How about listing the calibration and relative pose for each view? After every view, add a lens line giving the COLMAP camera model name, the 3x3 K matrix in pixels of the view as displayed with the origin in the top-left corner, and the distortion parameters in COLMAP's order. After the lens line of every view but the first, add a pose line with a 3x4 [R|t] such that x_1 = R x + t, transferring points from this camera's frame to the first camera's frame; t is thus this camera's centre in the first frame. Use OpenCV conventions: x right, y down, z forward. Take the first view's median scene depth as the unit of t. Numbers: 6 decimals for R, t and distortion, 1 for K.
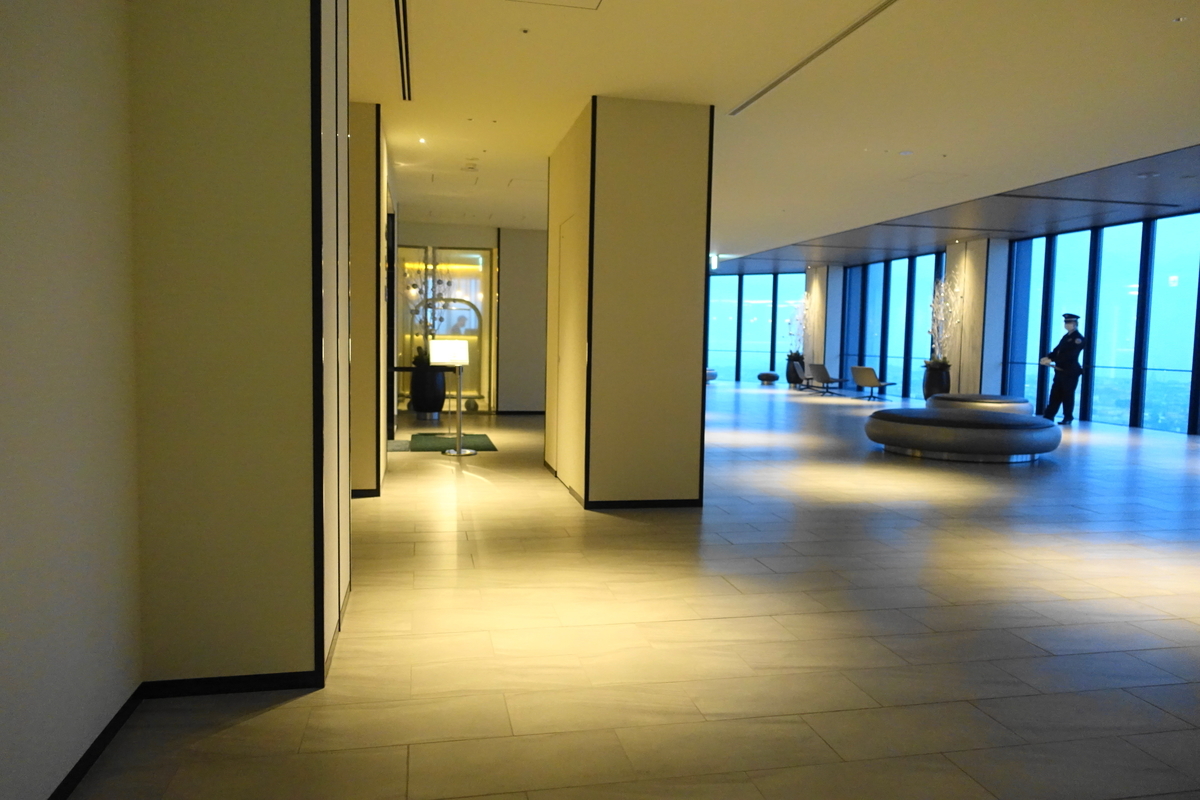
lens RADIAL K [[830.9, 0, 600.0], [0, 830.9, 400.0], [0, 0, 1]] dist [0.003657, 0.004677]
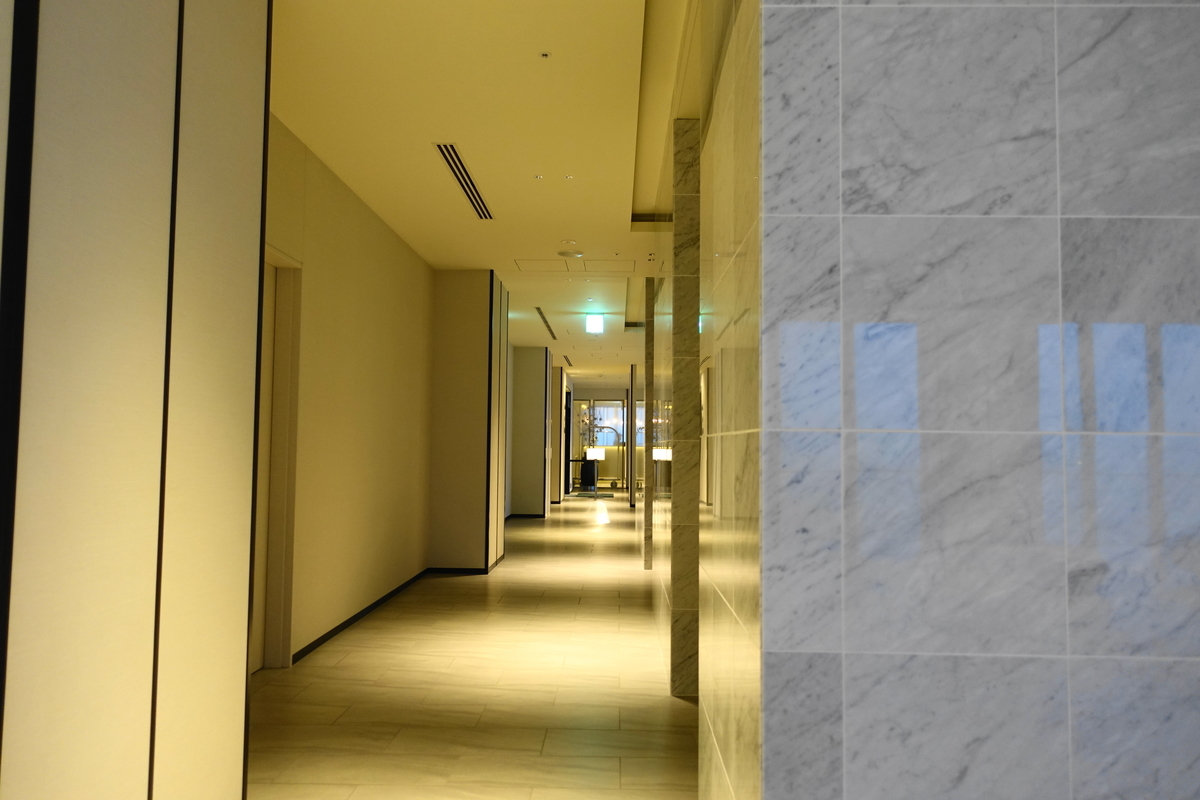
lens RADIAL K [[830.9, 0, 600.0], [0, 830.9, 400.0], [0, 0, 1]] dist [0.003657, 0.004677]
pose [[0.973402, -0.026647, -0.227548, 0.270289], [-0.003704, 0.991253, -0.131925, 0.073368], [0.229073, 0.129259, 0.964789, -0.908476]]
